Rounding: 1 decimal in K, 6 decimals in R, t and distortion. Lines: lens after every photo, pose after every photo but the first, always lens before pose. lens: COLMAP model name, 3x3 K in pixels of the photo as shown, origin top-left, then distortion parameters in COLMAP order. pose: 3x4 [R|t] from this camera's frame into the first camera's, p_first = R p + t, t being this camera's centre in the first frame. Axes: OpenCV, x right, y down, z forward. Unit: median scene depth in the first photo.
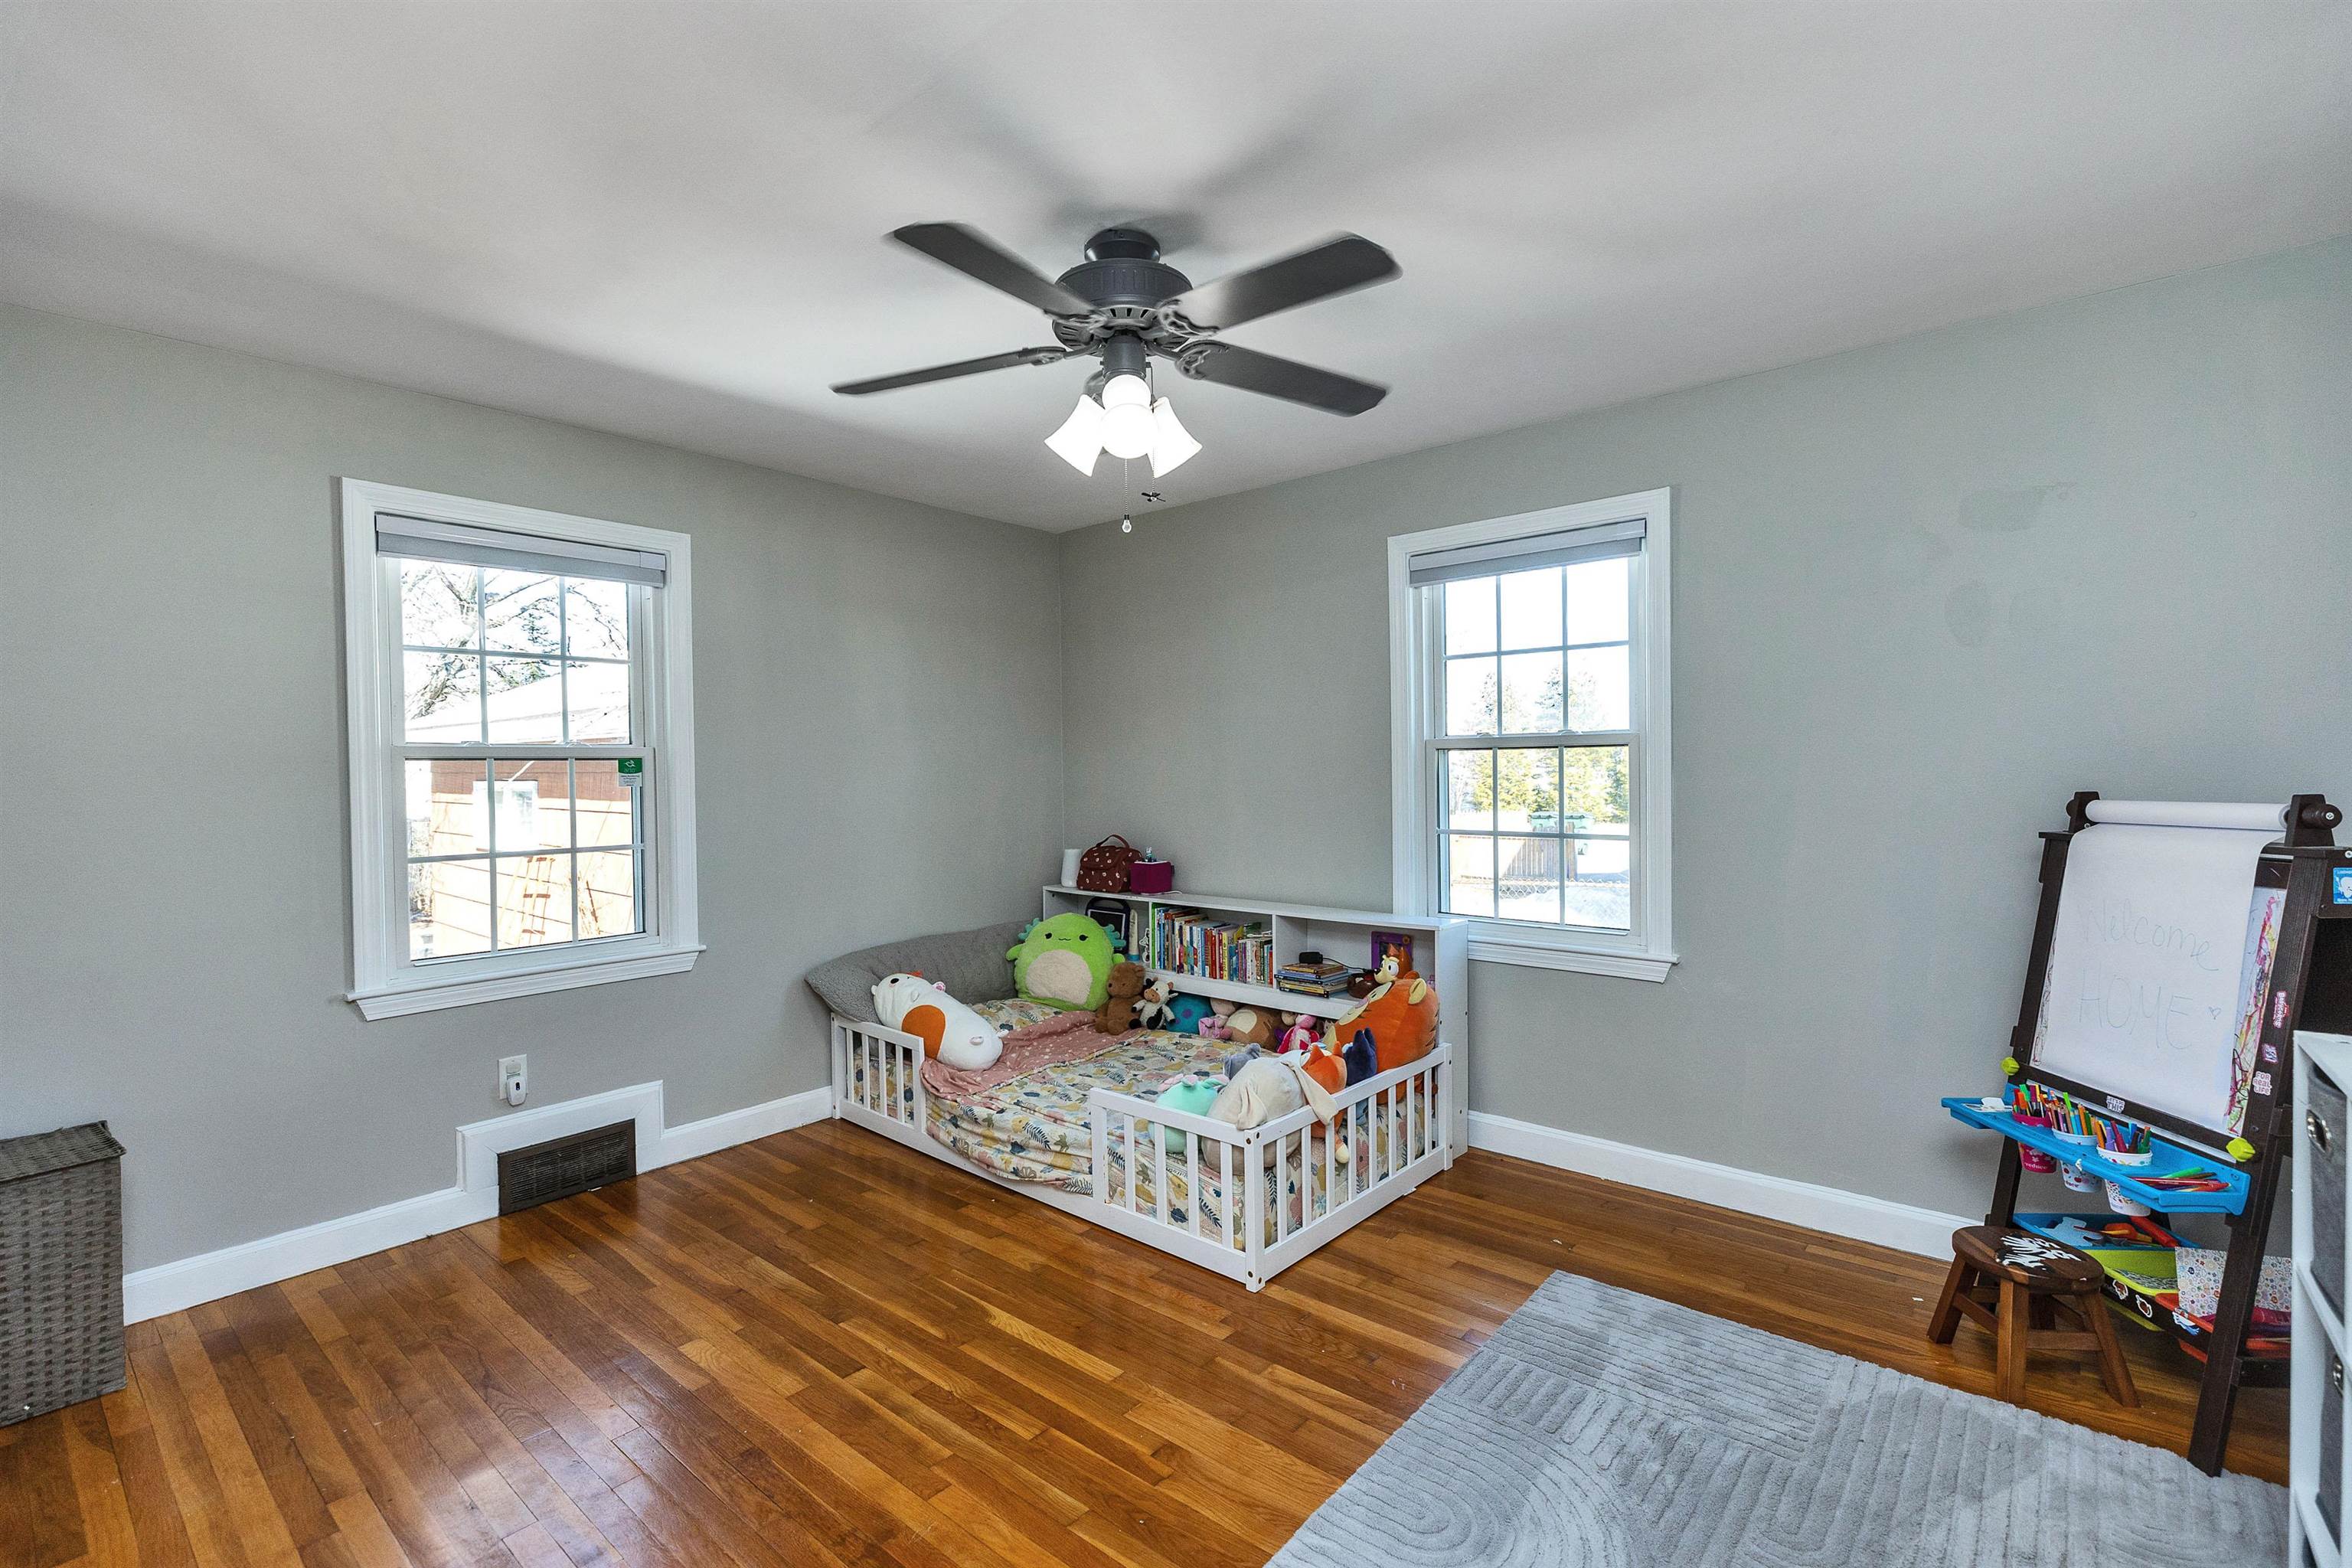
lens RADIAL K [[1044.9, 0, 1170.4], [0, 1044.9, 786.8], [0, 0, 1]] dist [0.016218, 0.000133]
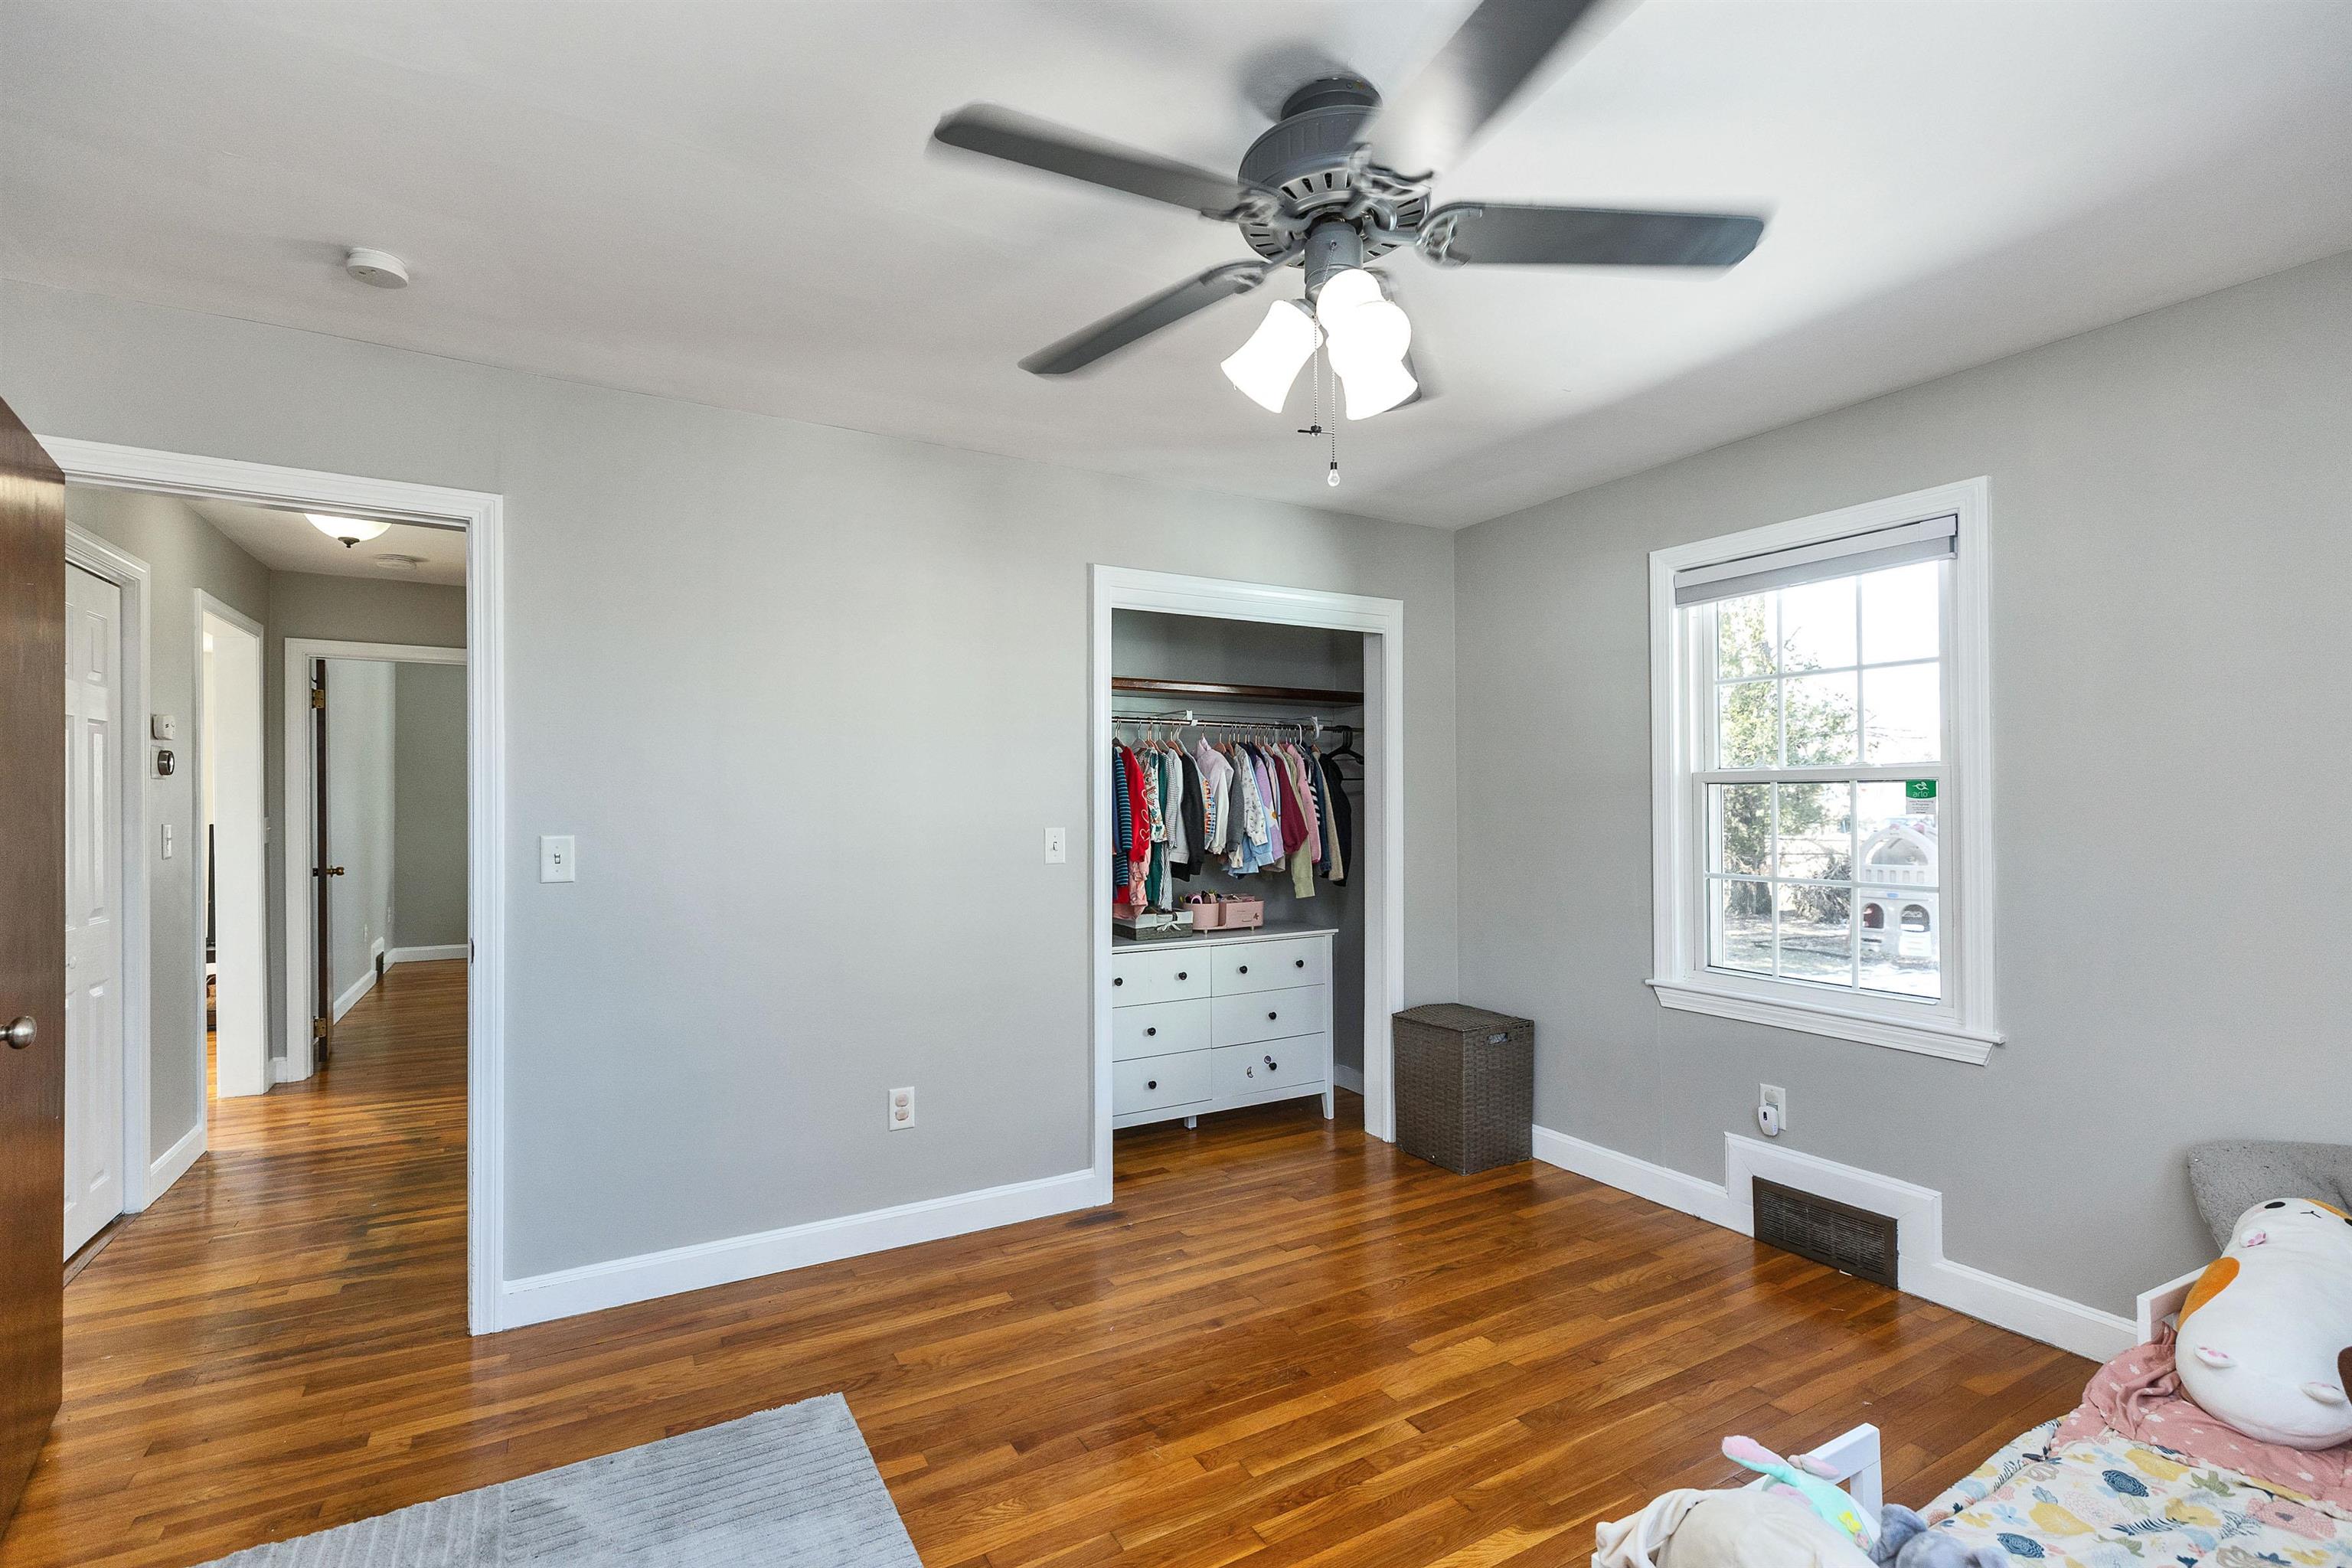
lens RADIAL K [[1080.6, 0, 1181.1], [0, 1080.6, 791.8], [0, 0, 1]] dist [0.003361, 0.000340]
pose [[-0.332054, 0.005480, -0.943245, 0.559854], [-0.009555, 0.999912, 0.009172, -0.023990], [0.943212, 0.012059, -0.331972, 0.895686]]
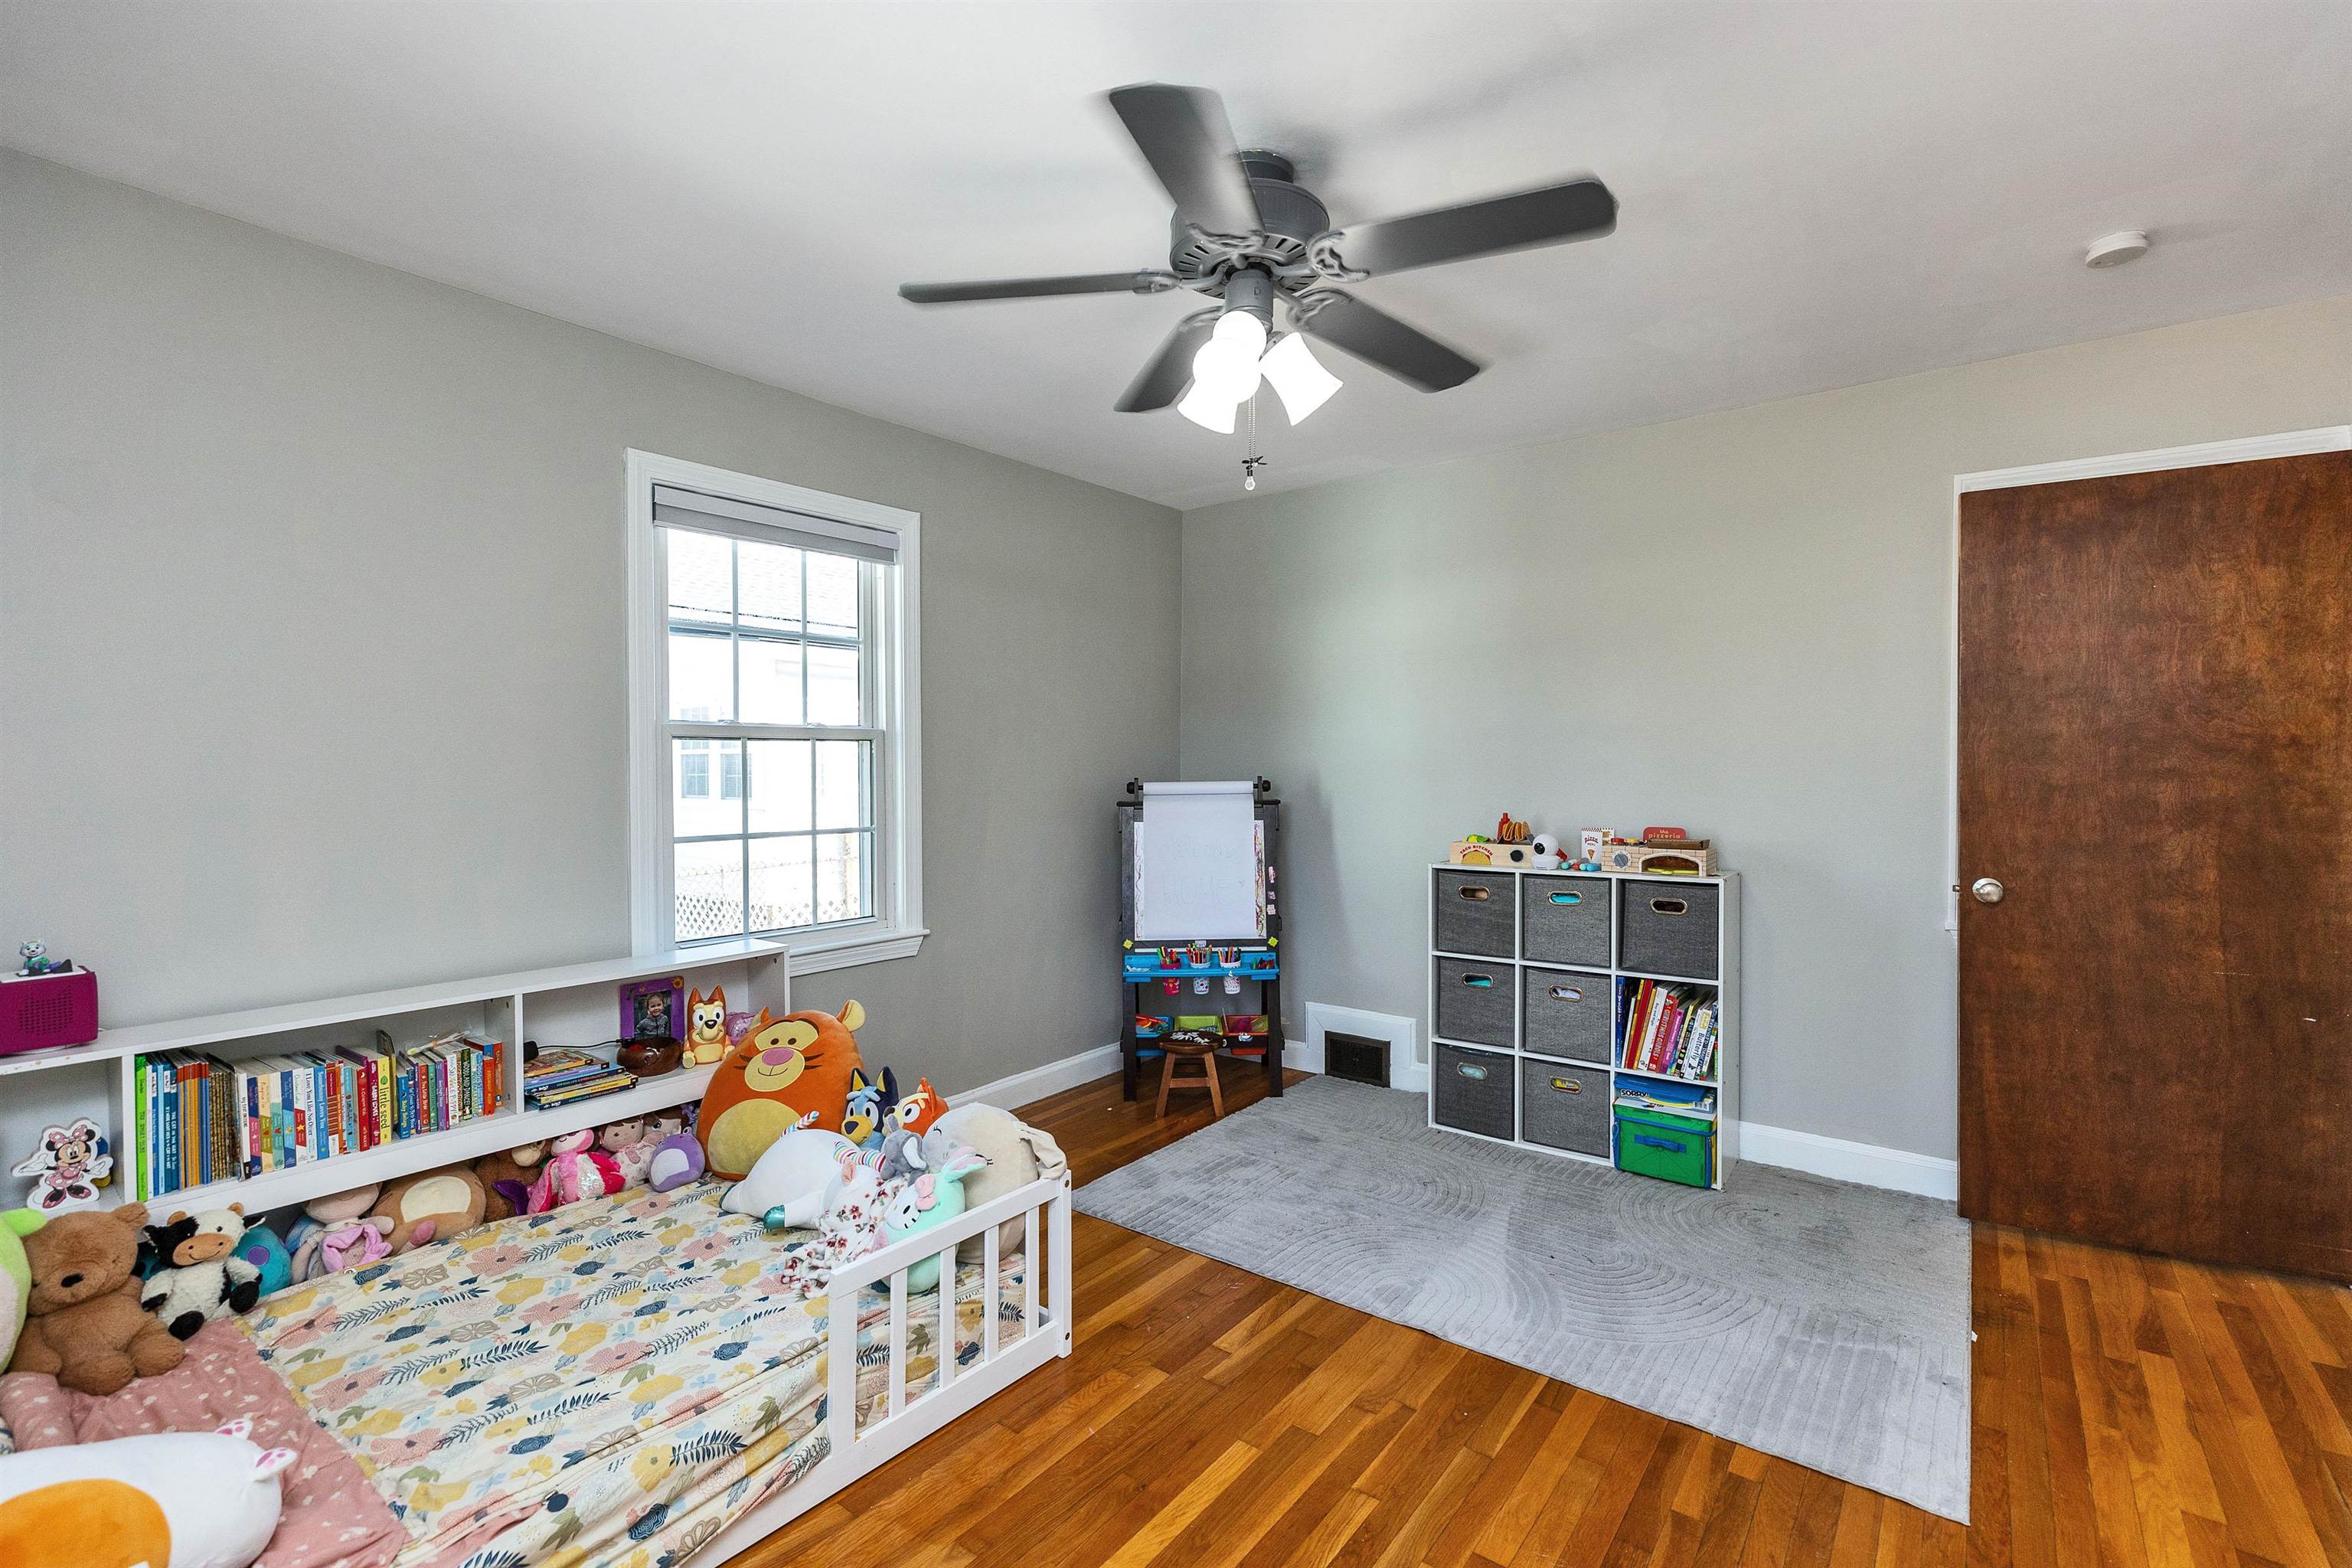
lens RADIAL K [[1044.9, 0, 1170.4], [0, 1044.9, 786.8], [0, 0, 1]] dist [0.016218, 0.000133]
pose [[-0.046581, -0.009280, 0.998871, -0.726208], [0.020013, 0.999747, 0.010221, 0.001580], [-0.998714, 0.020466, -0.046384, 0.864549]]
